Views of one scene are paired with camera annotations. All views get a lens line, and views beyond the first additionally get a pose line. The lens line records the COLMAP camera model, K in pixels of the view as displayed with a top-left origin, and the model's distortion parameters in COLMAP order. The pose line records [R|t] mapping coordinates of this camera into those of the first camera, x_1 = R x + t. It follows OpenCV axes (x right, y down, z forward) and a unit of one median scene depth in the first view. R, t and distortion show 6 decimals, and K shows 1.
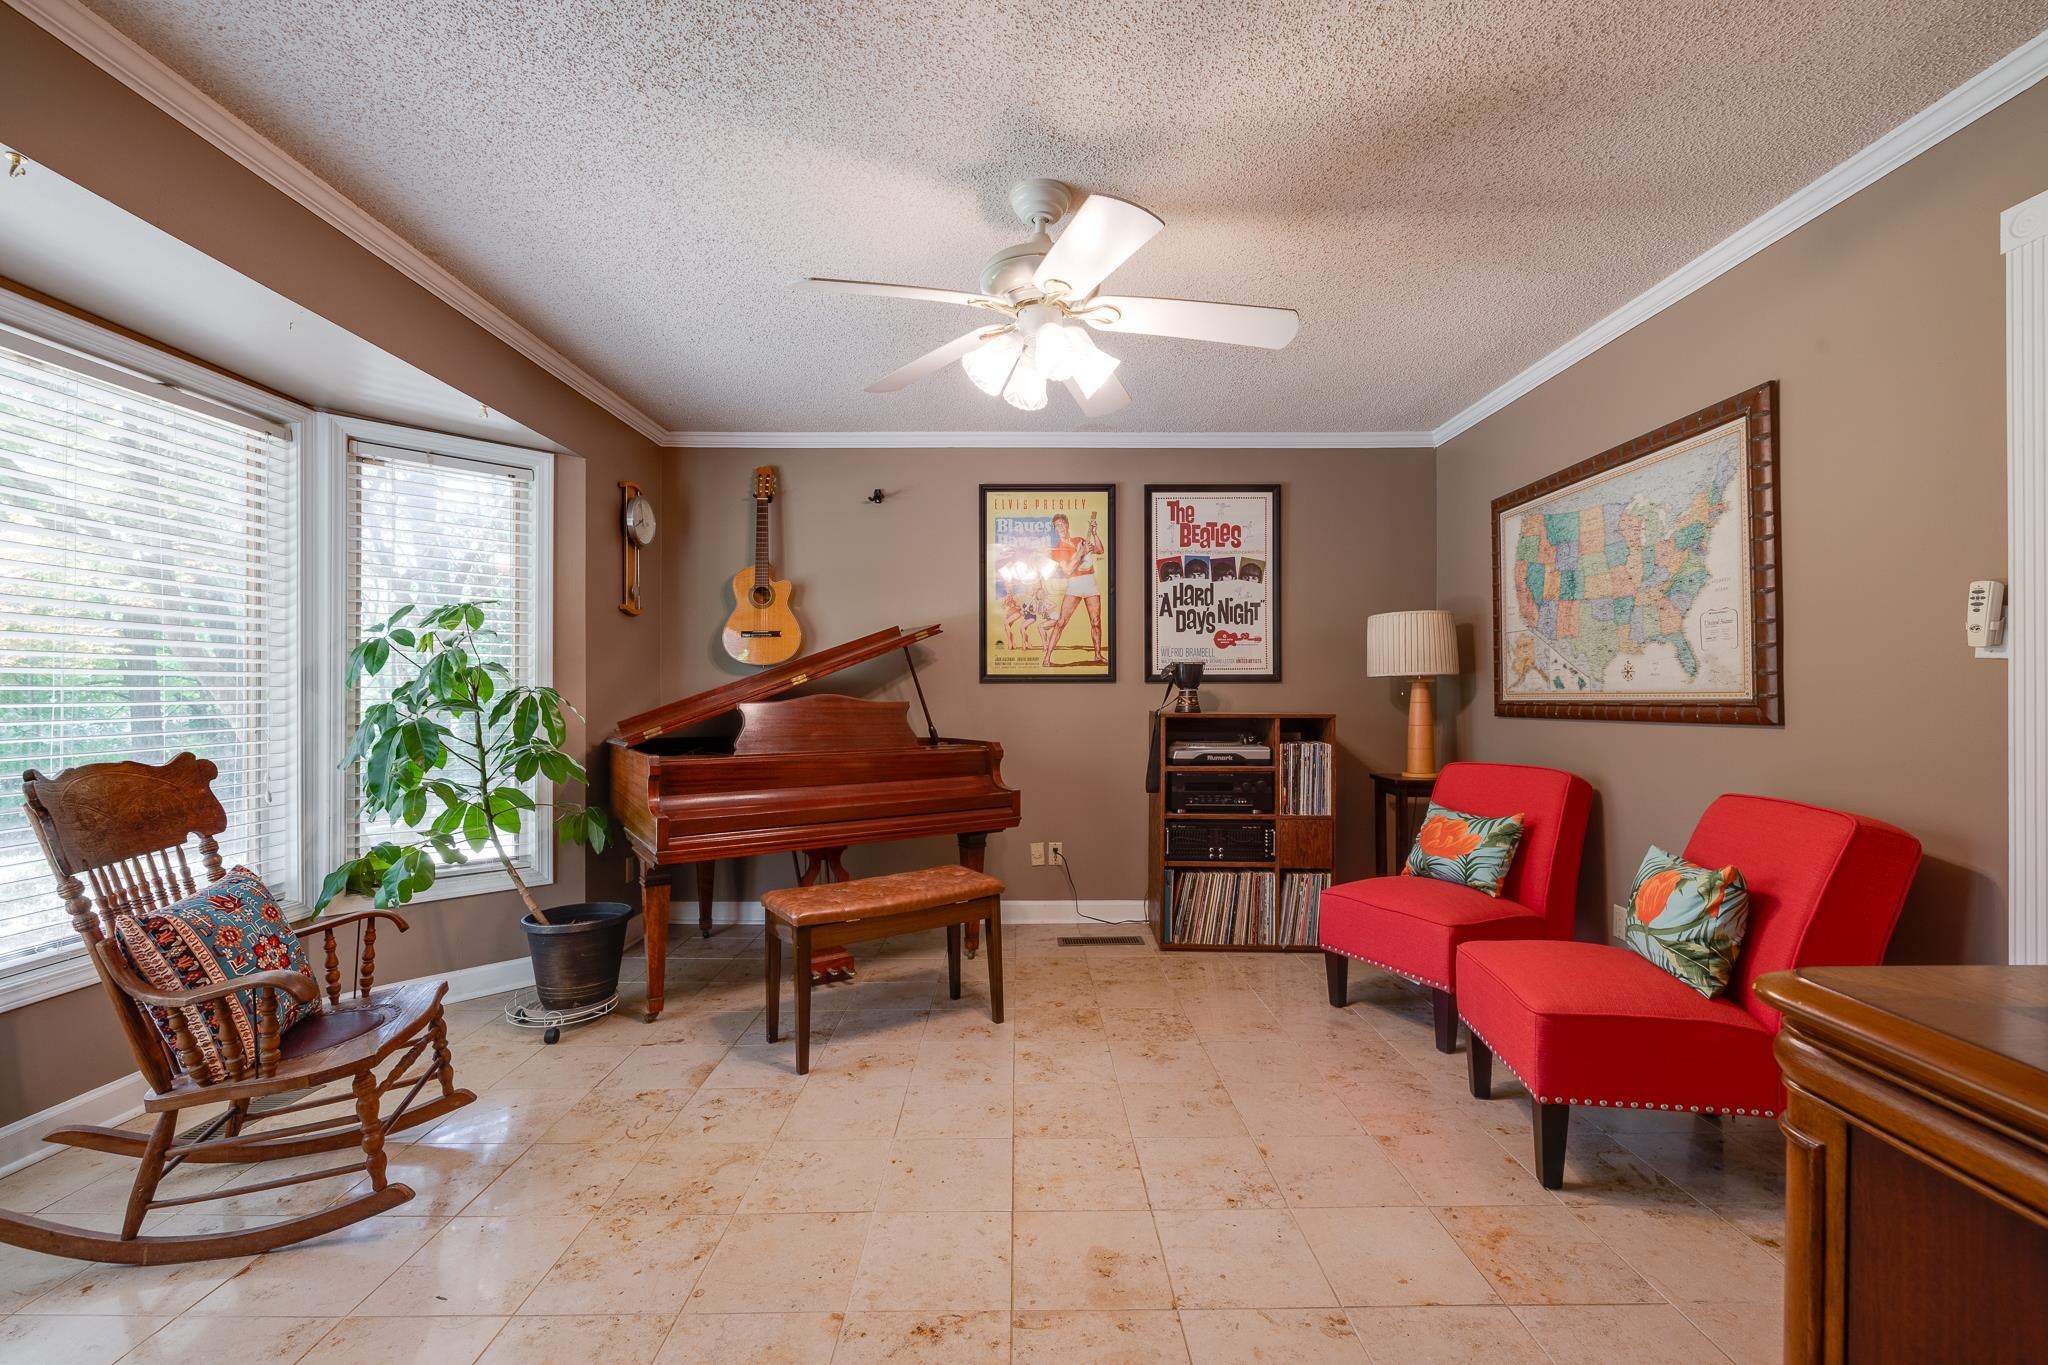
lens RADIAL K [[855.9, 0, 1027.7], [0, 855.9, 687.8], [0, 0, 1]] dist [0.001093, 0.000048]
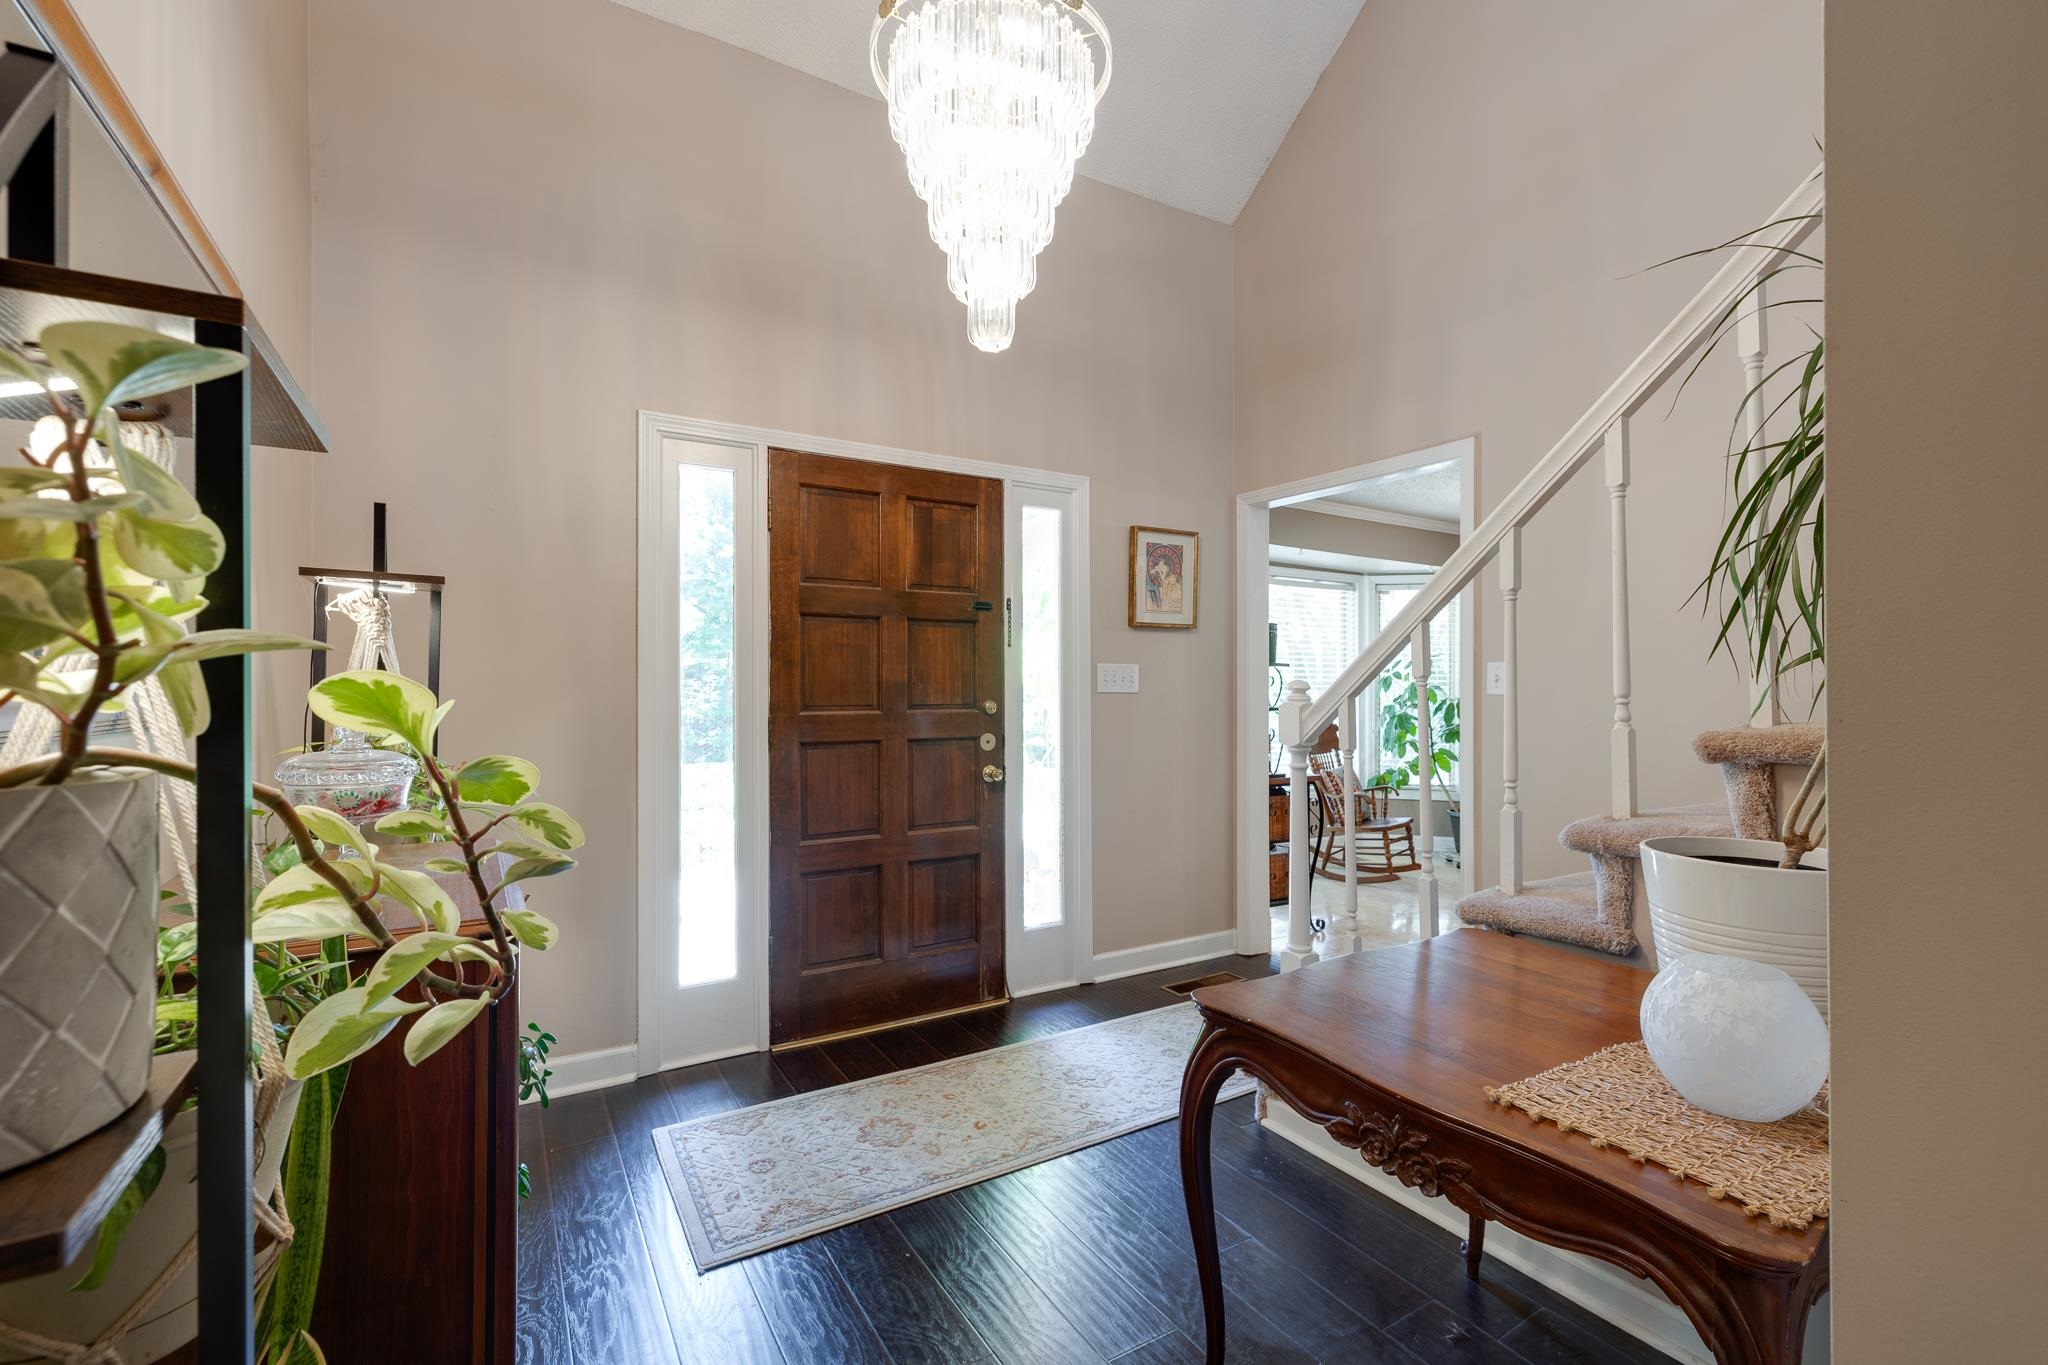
lens RADIAL K [[873.3, 0, 1024.0], [0, 873.3, 682.5], [0, 0, 1]] dist [0.000383, -0.000267]
pose [[0.510860, -0.002740, -0.859659, 0.544096], [-0.001823, 0.999989, -0.004271, -0.021153], [0.859662, 0.003749, 0.510850, -0.744819]]
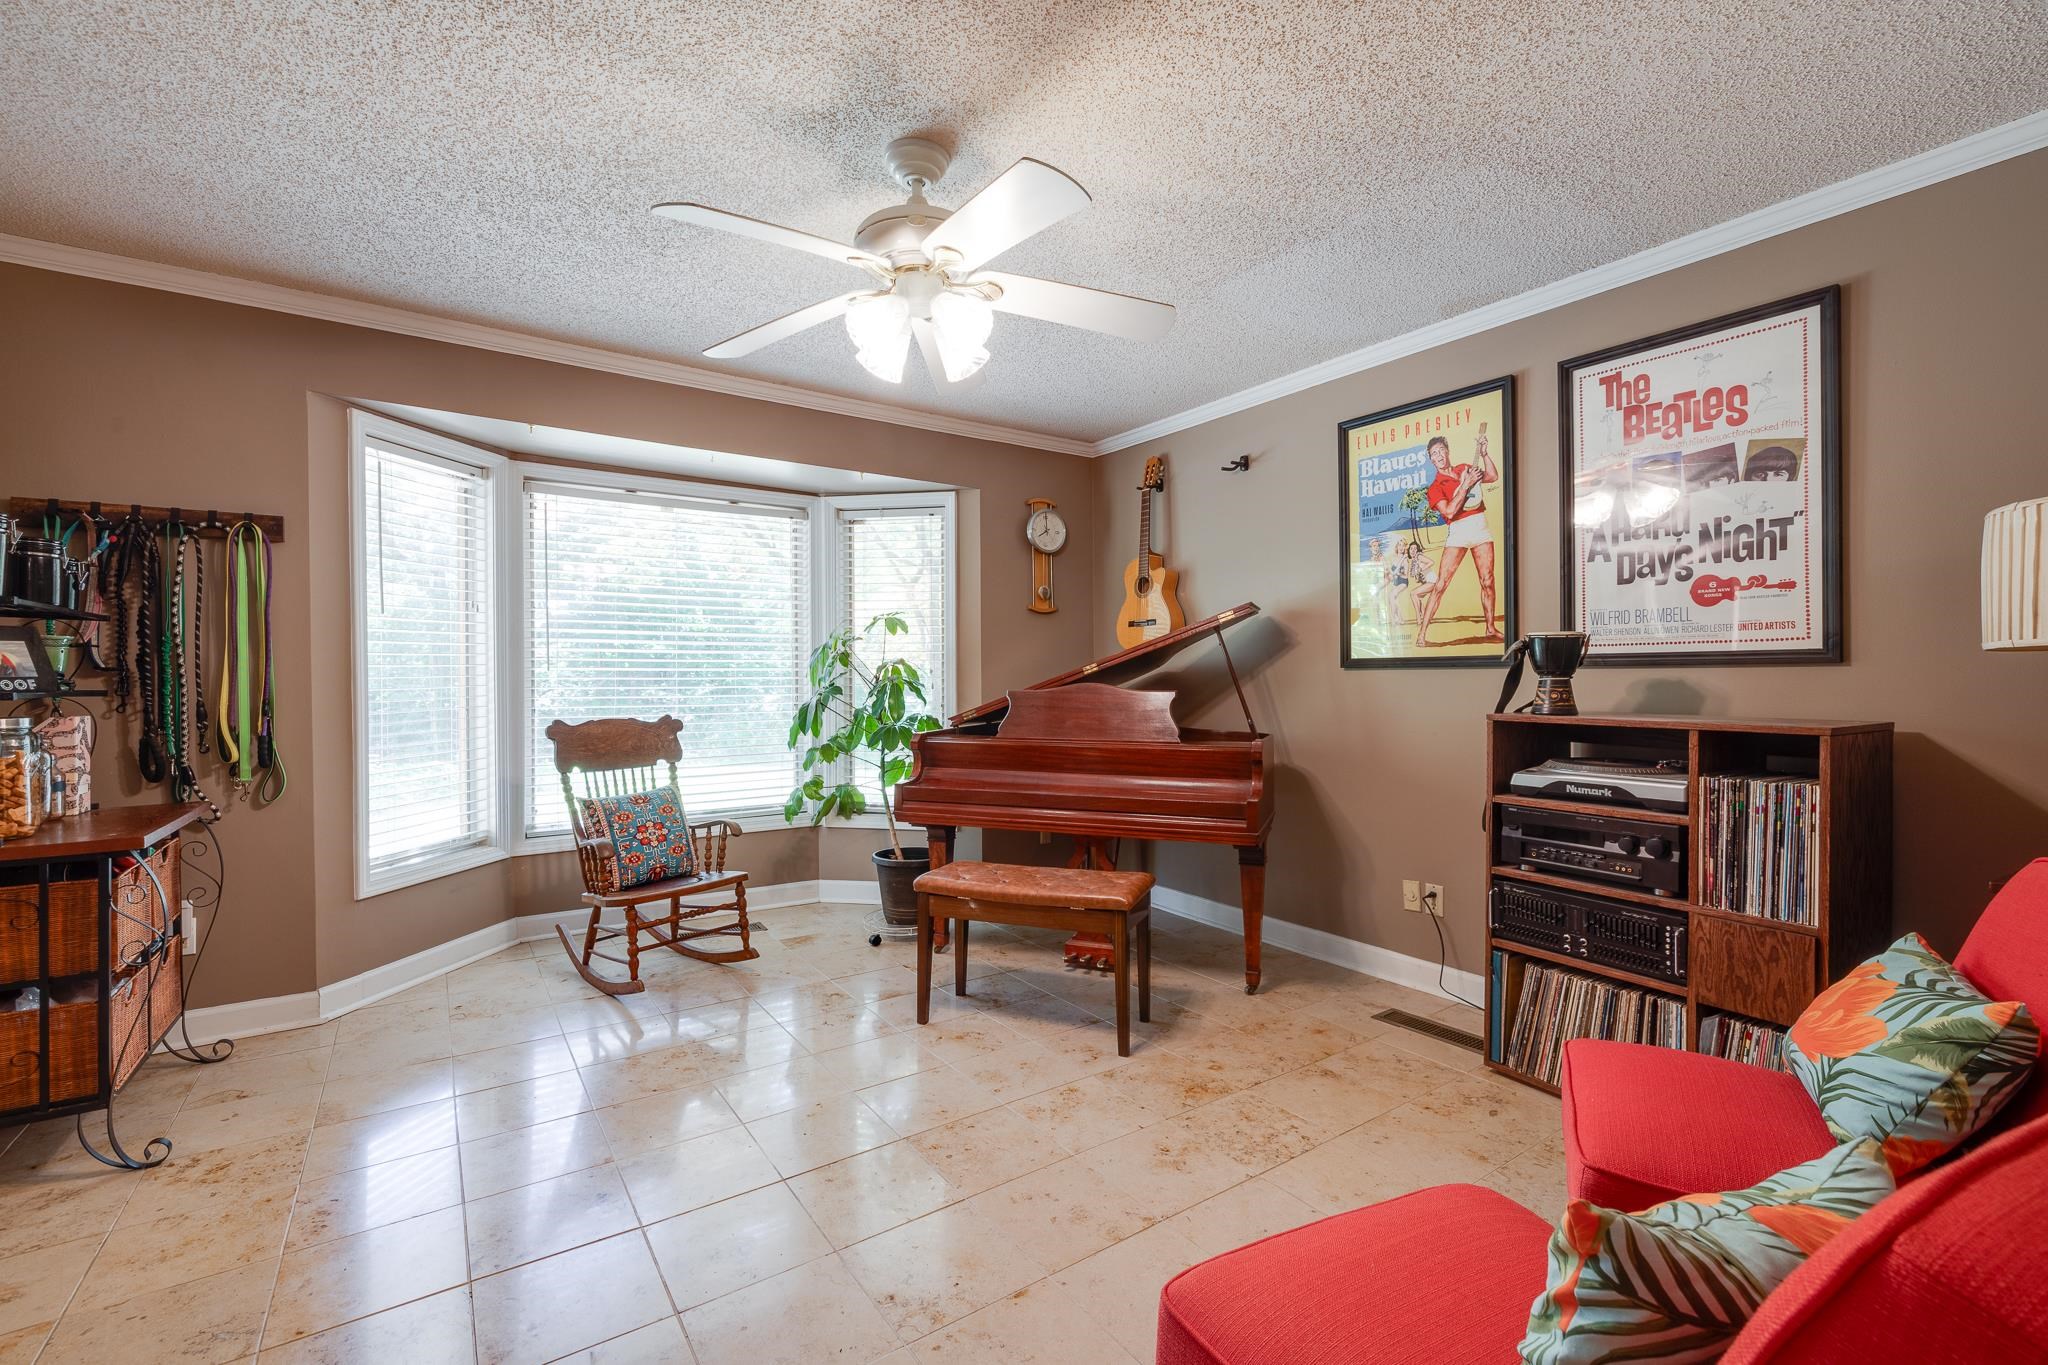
lens RADIAL K [[873.3, 0, 1024.0], [0, 873.3, 682.5], [0, 0, 1]] dist [0.000383, -0.000267]
pose [[0.562621, 0.004780, -0.826701, 0.512874], [0.005450, 0.999940, 0.009490, -0.003021], [0.826697, -0.009845, 0.562561, 0.322664]]
